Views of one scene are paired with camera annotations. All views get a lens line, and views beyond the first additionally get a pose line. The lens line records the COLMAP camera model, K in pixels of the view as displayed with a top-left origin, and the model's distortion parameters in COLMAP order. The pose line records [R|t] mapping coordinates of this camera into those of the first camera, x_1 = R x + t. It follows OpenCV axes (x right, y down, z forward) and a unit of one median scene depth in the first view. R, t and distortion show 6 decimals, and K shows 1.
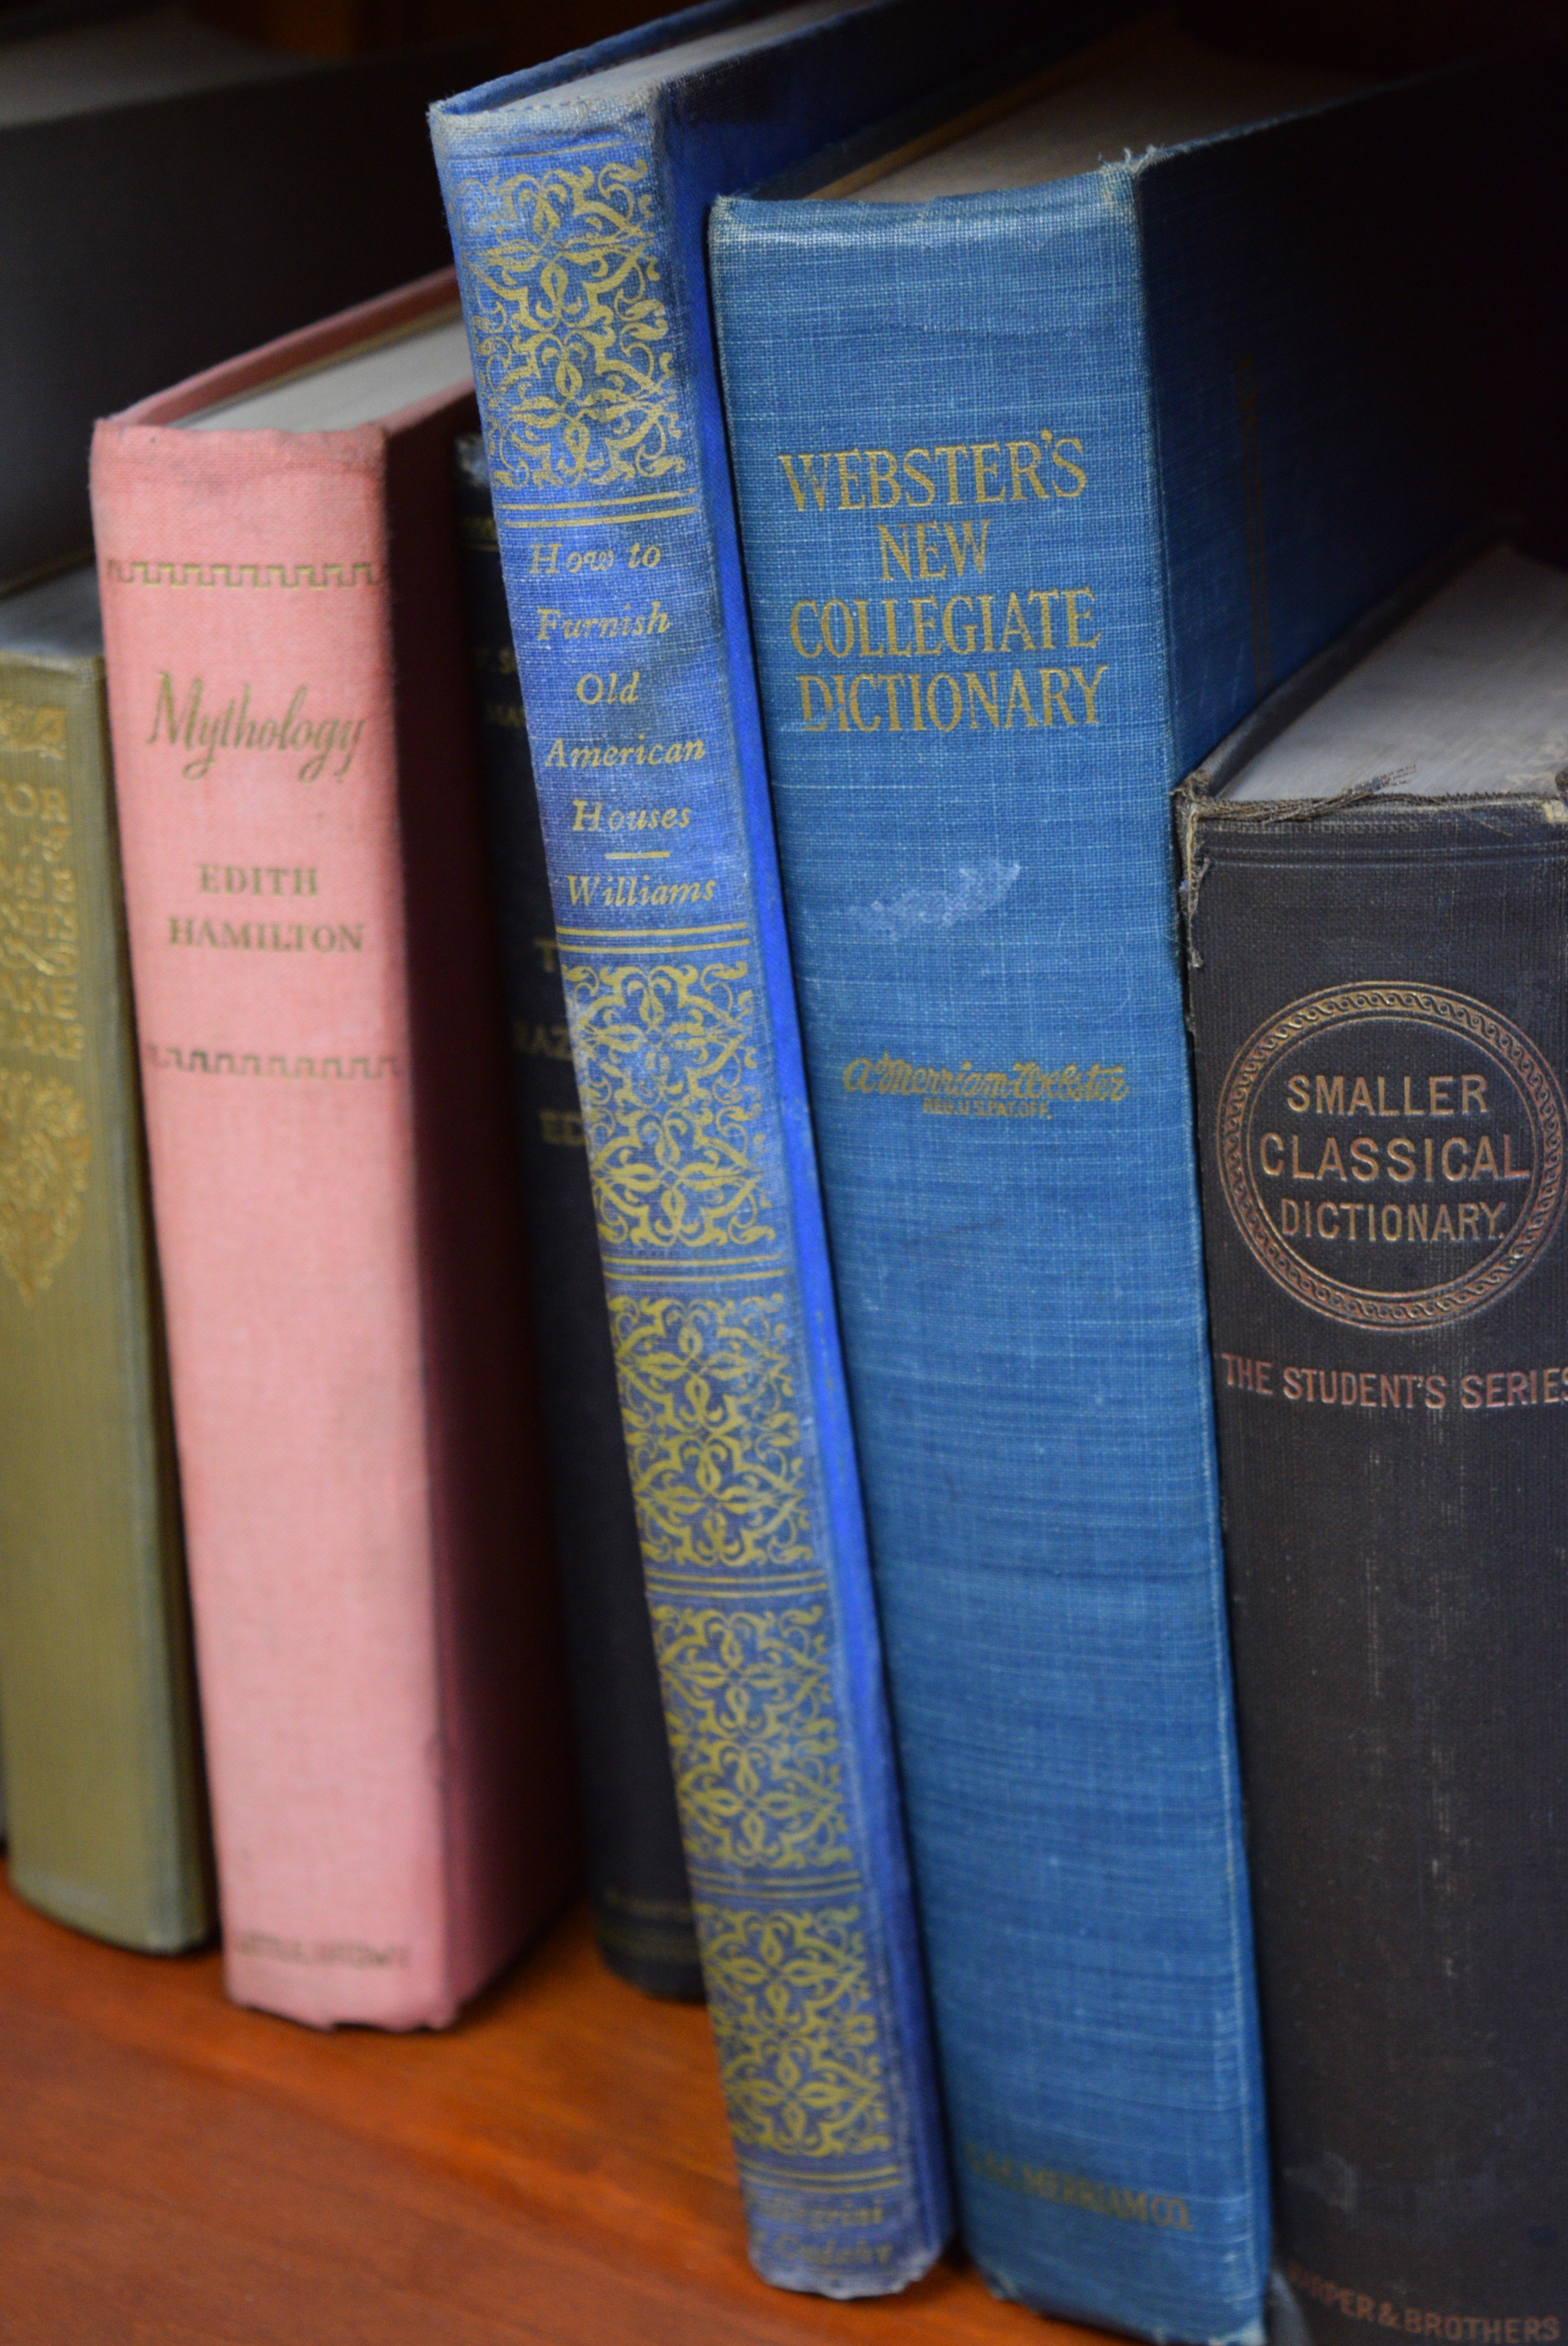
lens RADIAL K [[4373.7, 0, 784.0], [0, 4373.7, 1173.0], [0, 0, 1]] dist [0.020221, 0.099374]
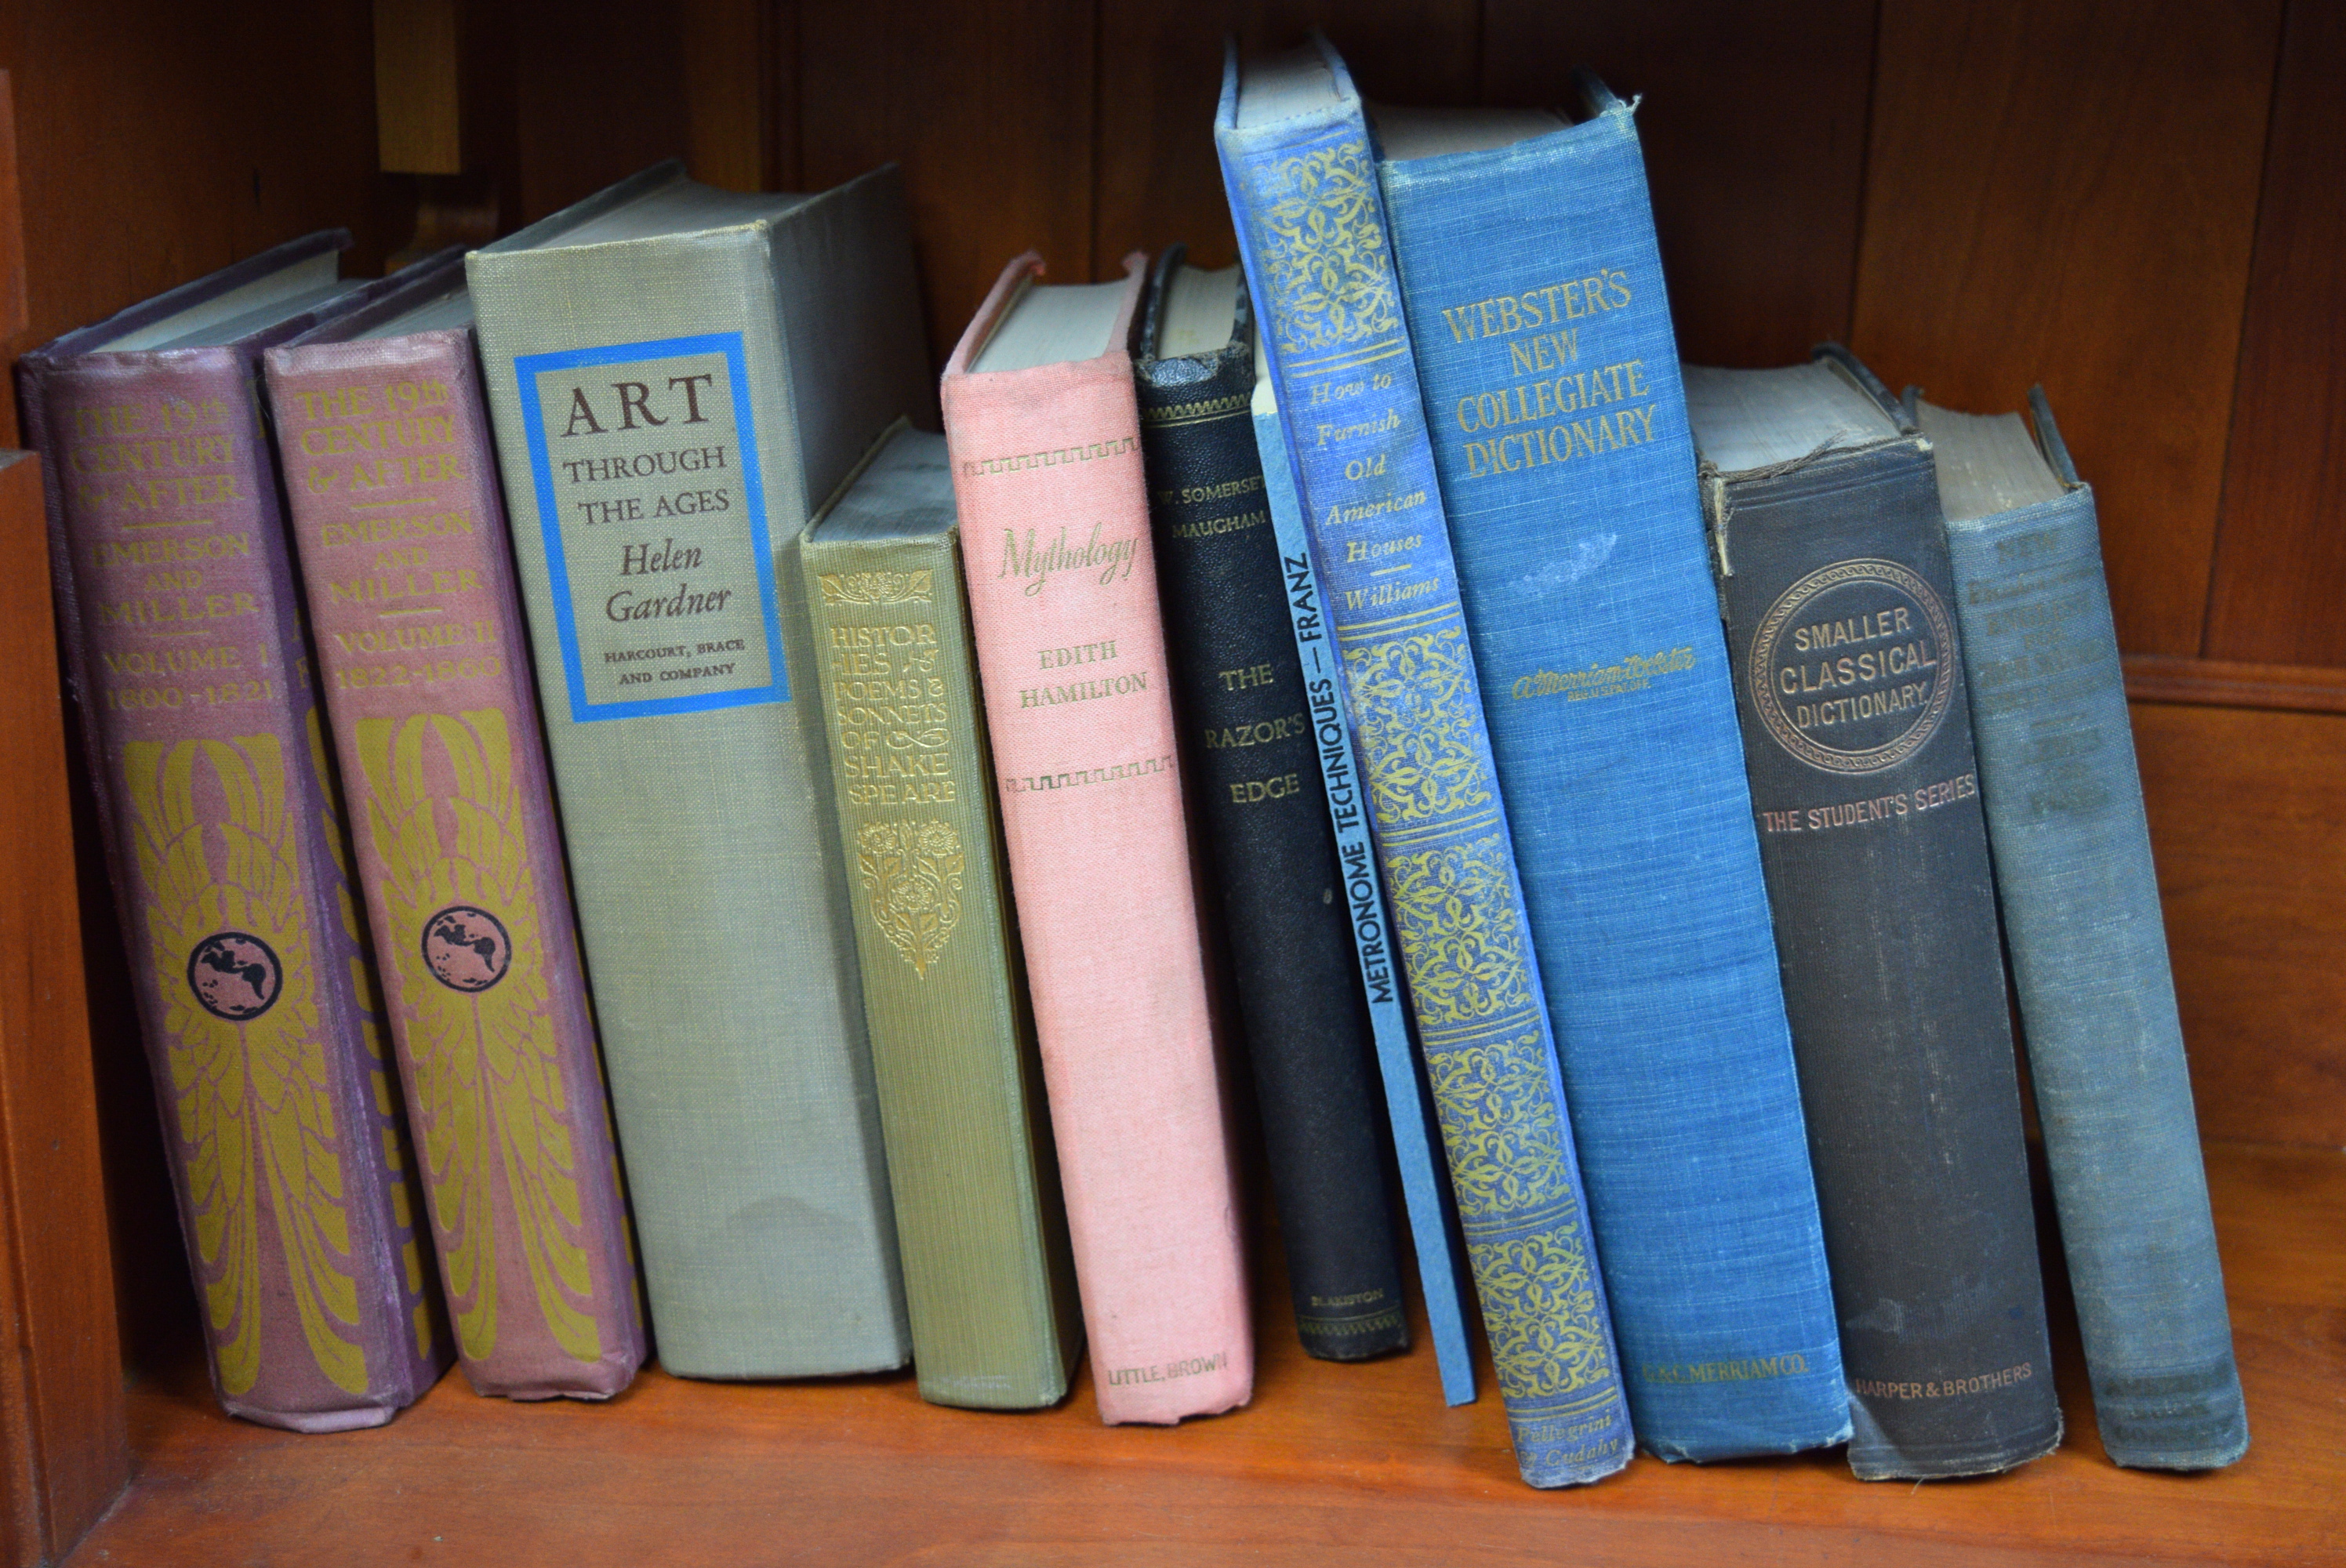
lens RADIAL K [[3162.3, 0, 1182.5], [0, 3162.3, 773.9], [0, 0, 1]] dist [-0.050212, 0.046152]
pose [[0.939635, -0.182629, 0.289368, -0.440311], [0.210294, 0.975318, -0.067315, 0.060180], [-0.269932, 0.124104, 0.954848, -0.072943]]
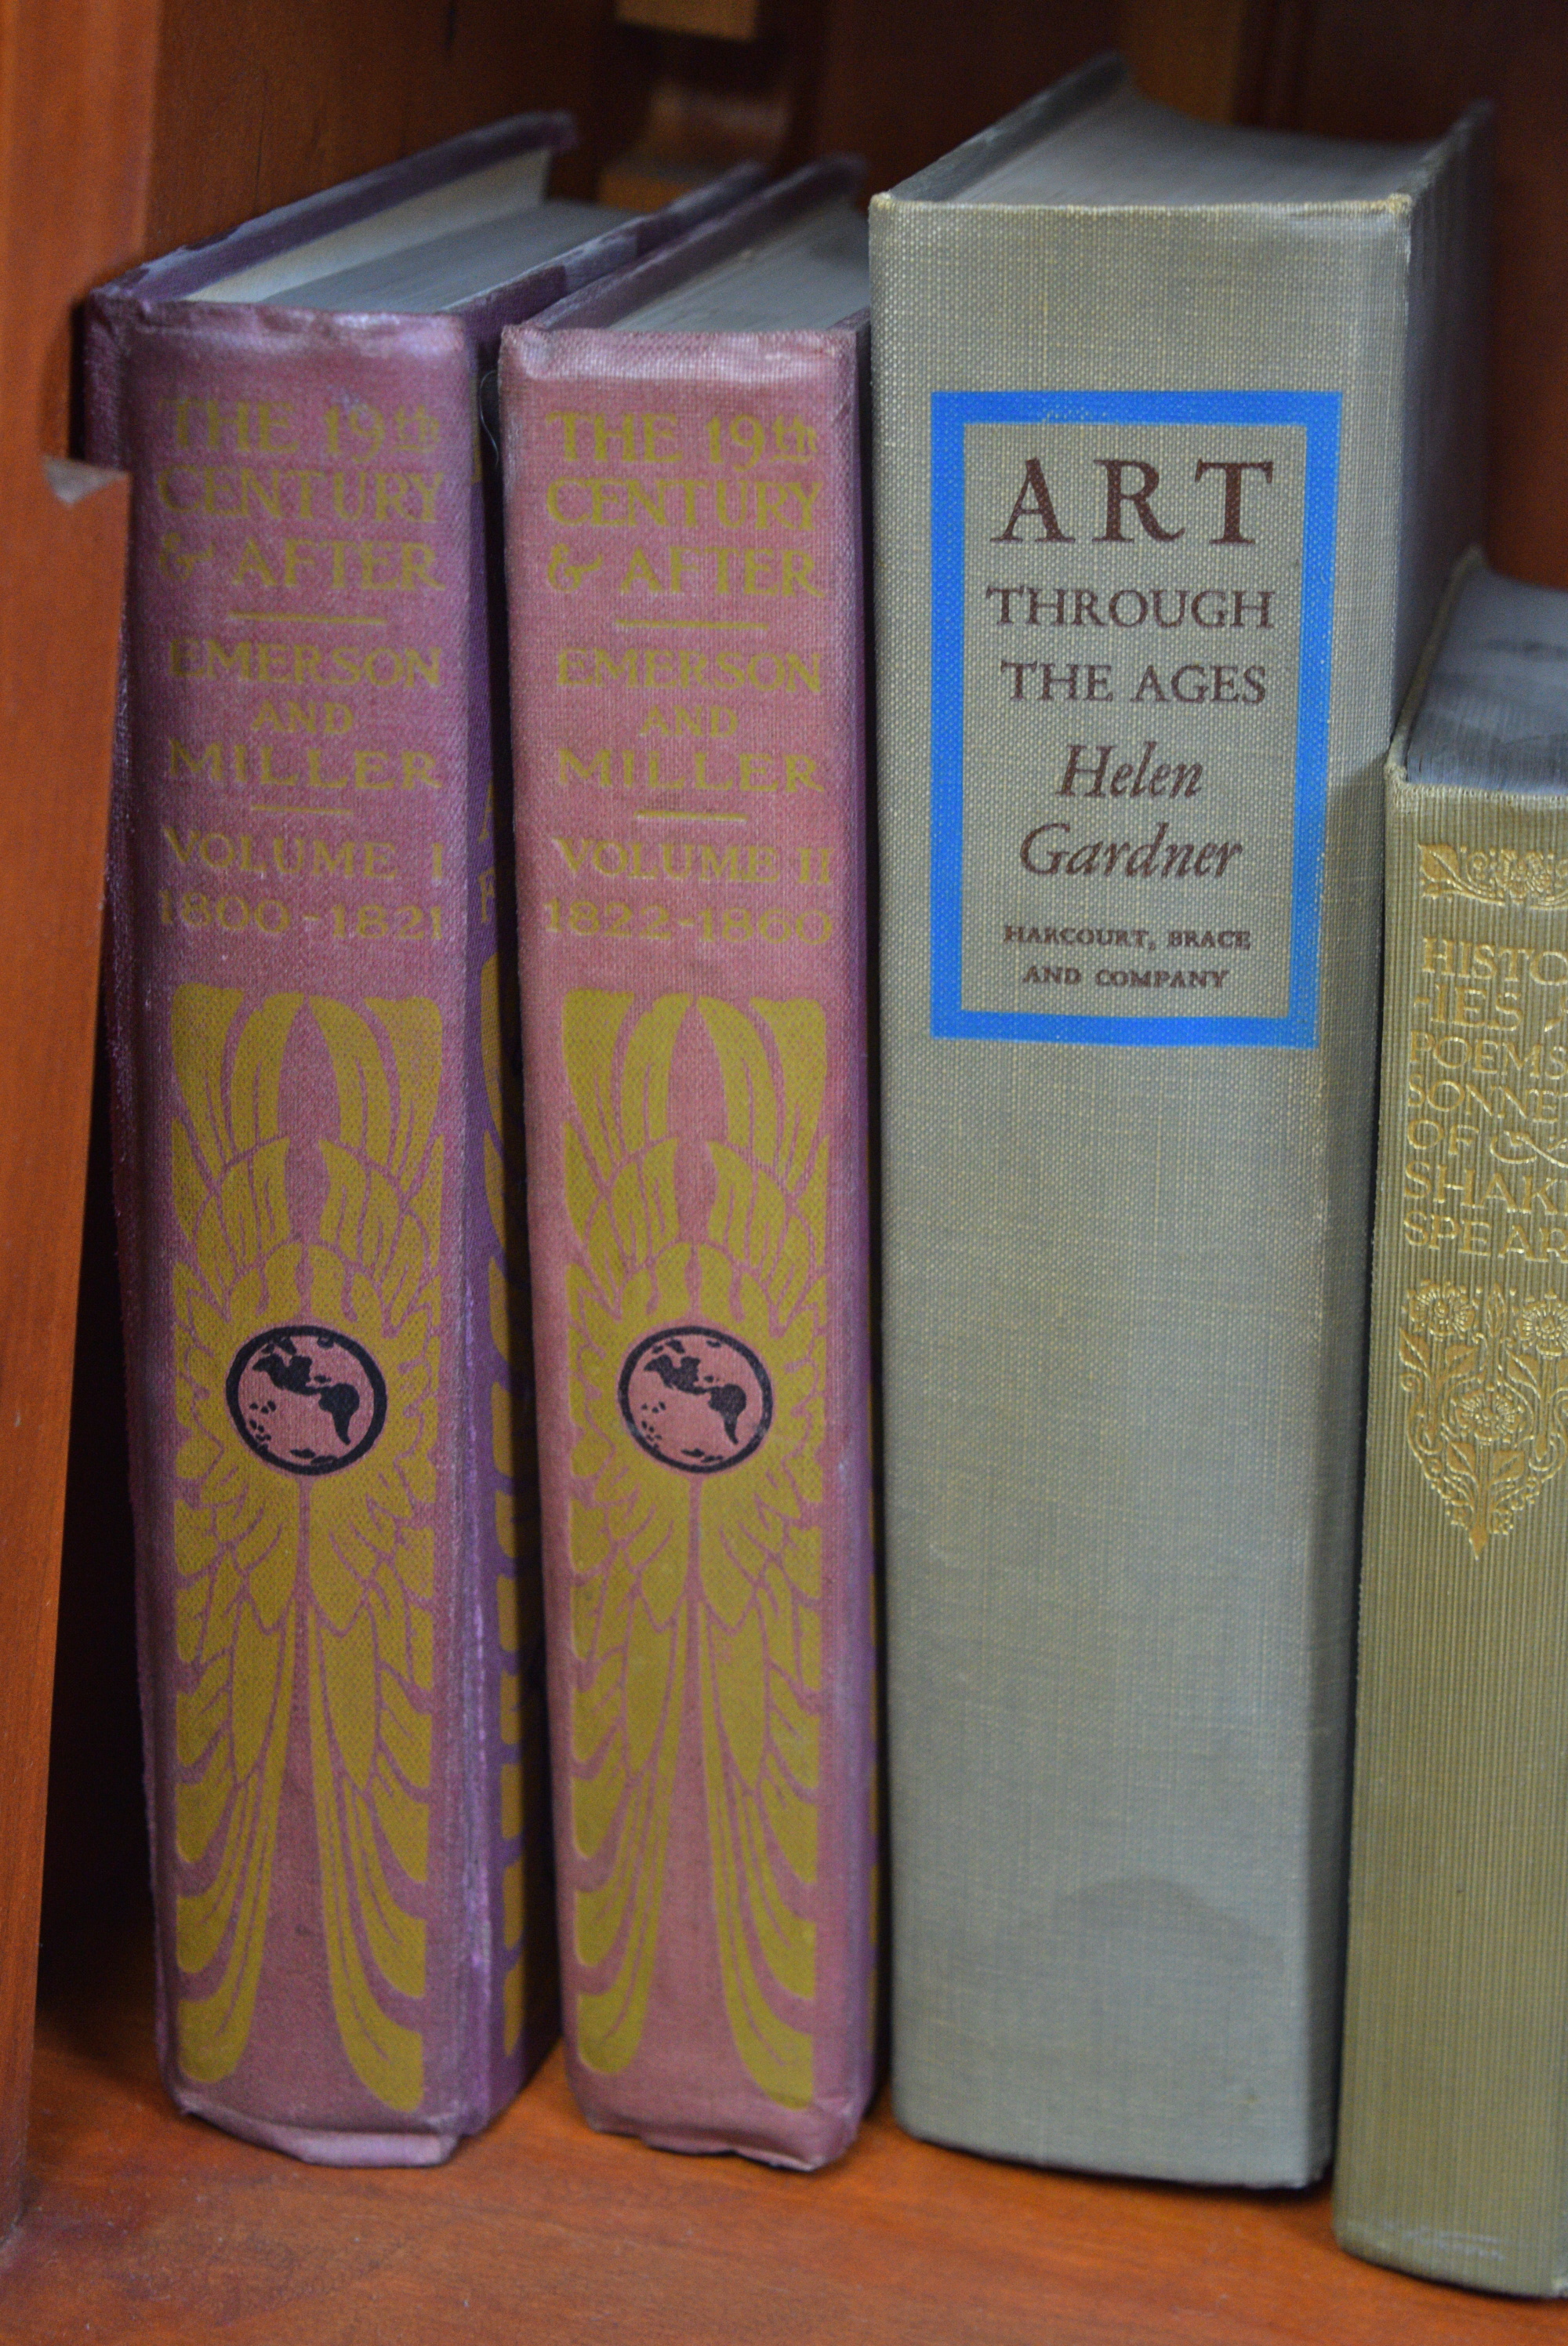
lens RADIAL K [[4373.7, 0, 784.0], [0, 4373.7, 1173.0], [0, 0, 1]] dist [0.020221, 0.099374]
pose [[0.979008, -0.072061, 0.190656, -0.523997], [0.078555, 0.996552, -0.026716, -0.037077], [-0.188074, 0.041132, 0.981293, 0.207179]]
